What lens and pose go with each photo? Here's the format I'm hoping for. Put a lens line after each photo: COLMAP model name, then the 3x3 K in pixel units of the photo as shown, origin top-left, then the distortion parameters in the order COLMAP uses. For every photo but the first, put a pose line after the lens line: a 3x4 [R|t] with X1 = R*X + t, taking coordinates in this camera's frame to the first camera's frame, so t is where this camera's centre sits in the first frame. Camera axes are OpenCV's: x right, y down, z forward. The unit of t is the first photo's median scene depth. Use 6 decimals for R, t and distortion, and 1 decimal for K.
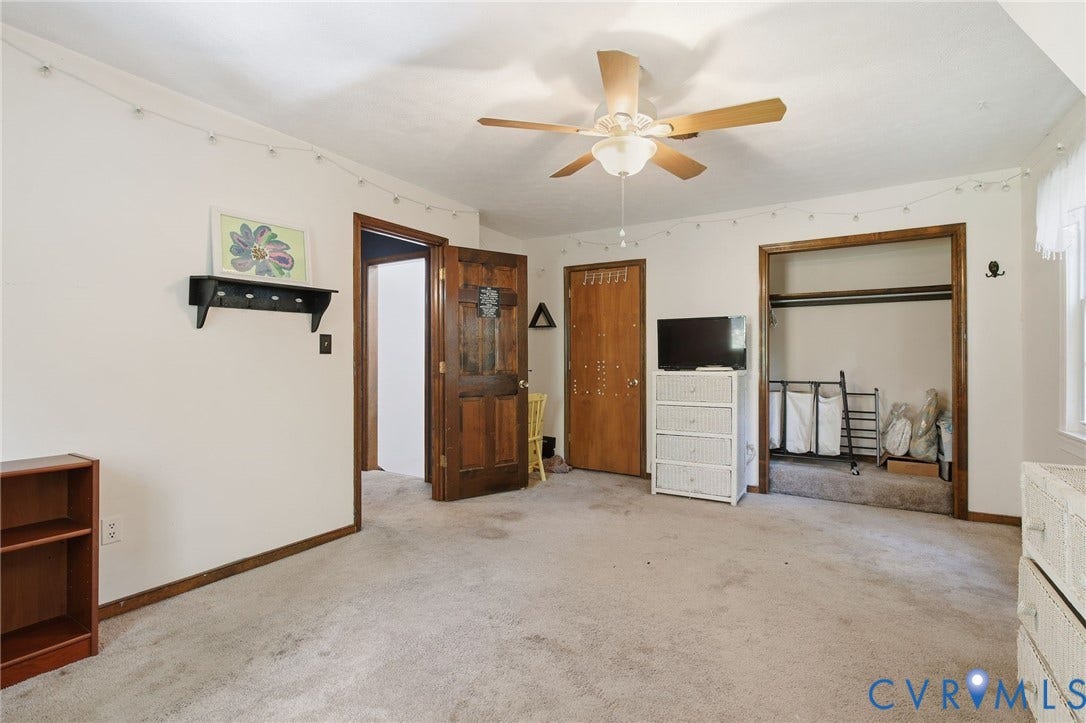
lens RADIAL K [[494.1, 0, 529.2], [0, 494.1, 360.3], [0, 0, 1]] dist [0.000774, -0.001227]
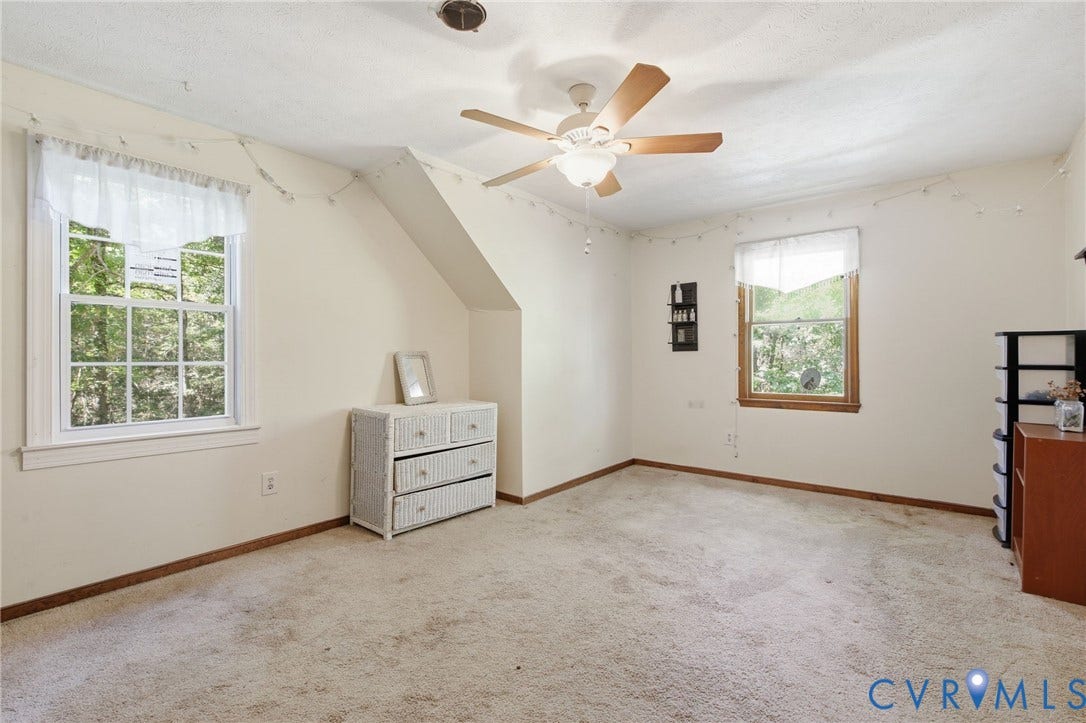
lens RADIAL K [[494.1, 0, 542.1], [0, 494.1, 359.3], [0, 0, 1]] dist [0.000774, -0.001227]
pose [[-0.994343, 0.003298, 0.106164, 0.114789], [0.004167, 0.999960, 0.007970, -0.004779], [-0.106134, 0.008367, -0.994317, 1.343246]]
